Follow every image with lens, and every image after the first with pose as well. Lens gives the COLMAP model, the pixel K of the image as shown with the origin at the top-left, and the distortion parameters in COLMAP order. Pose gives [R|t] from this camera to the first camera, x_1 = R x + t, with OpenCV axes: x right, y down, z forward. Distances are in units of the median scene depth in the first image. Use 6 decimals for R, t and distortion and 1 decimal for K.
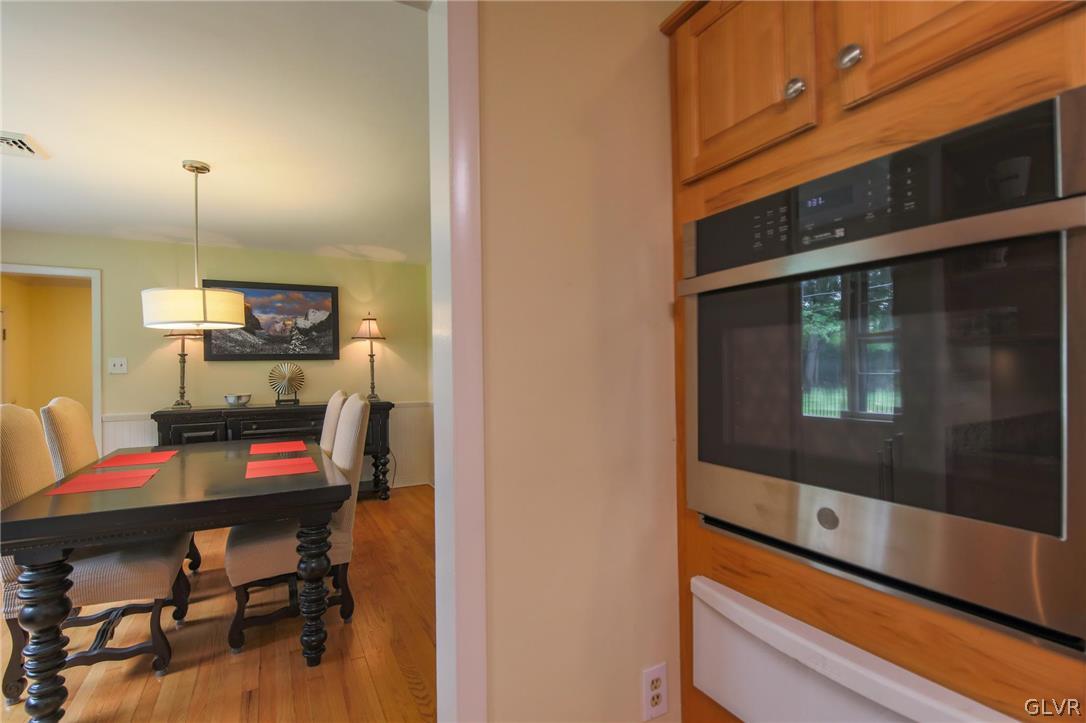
lens RADIAL K [[492.2, 0, 541.6], [0, 492.2, 366.2], [0, 0, 1]] dist [0.003895, -0.003304]
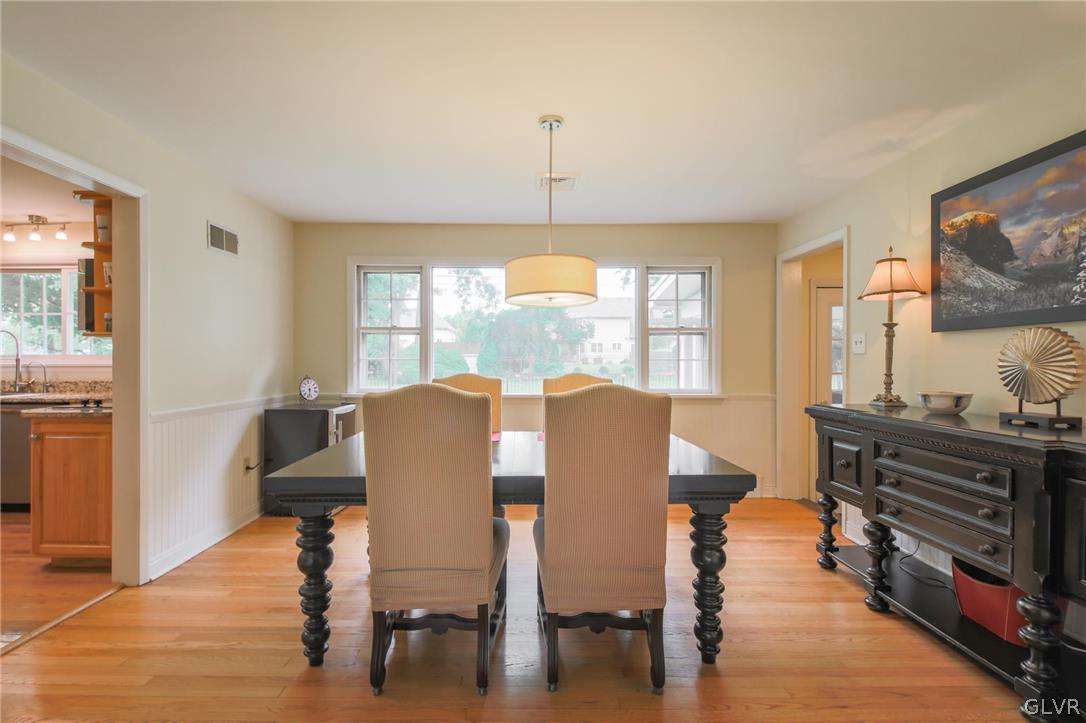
lens RADIAL K [[492.2, 0, 538.9], [0, 492.2, 363.2], [0, 0, 1]] dist [0.003895, -0.003304]
pose [[-0.459635, 0.017329, -0.887939, 0.057212], [0.011404, 0.999842, 0.013609, 0.012507], [0.888034, -0.003871, -0.459761, 0.822118]]
